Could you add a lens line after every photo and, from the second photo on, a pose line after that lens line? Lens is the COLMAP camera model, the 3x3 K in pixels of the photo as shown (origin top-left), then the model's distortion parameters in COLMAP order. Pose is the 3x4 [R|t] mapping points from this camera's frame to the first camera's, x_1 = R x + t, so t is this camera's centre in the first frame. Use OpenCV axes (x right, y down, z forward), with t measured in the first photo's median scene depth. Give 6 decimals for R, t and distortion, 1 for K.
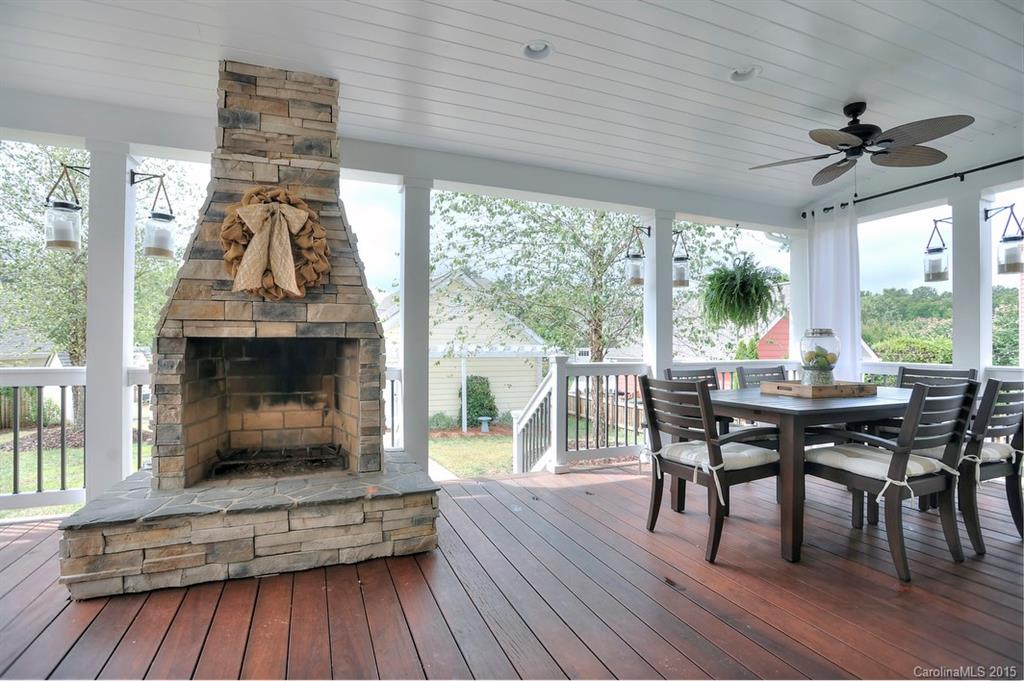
lens RADIAL K [[496.9, 0, 512.1], [0, 496.9, 338.5], [0, 0, 1]] dist [-0.056480, 0.019854]
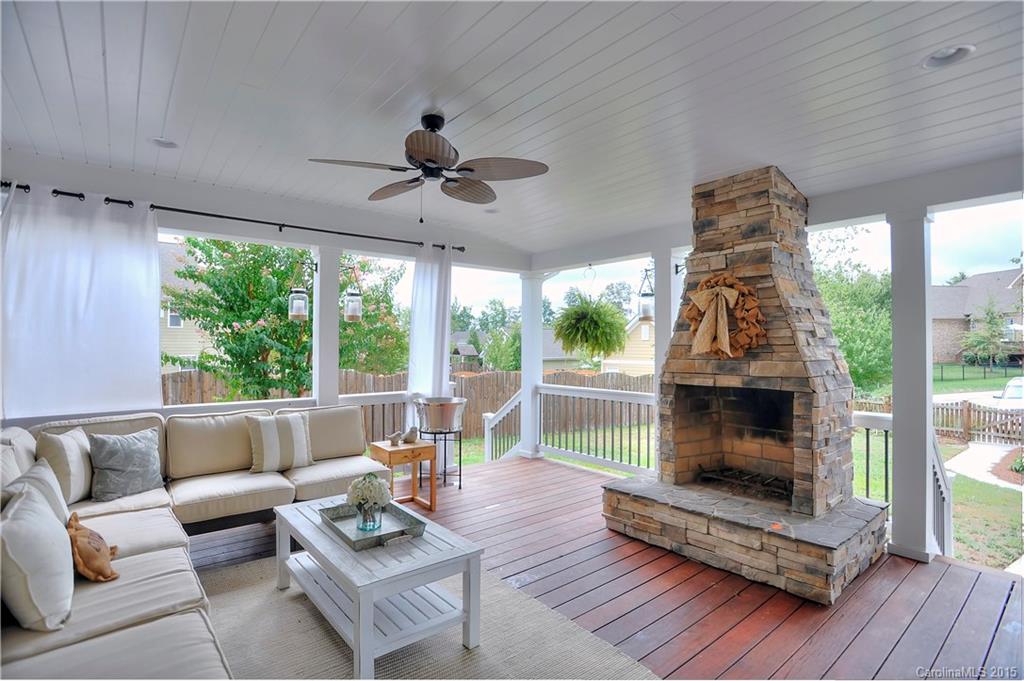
lens RADIAL K [[496.9, 0, 512.1], [0, 496.9, 338.5], [0, 0, 1]] dist [-0.056480, 0.019854]
pose [[0.296775, -0.017302, -0.954791, 0.623912], [0.011005, 0.999831, -0.014698, -0.123615], [0.954884, -0.006146, 0.296915, 0.069543]]
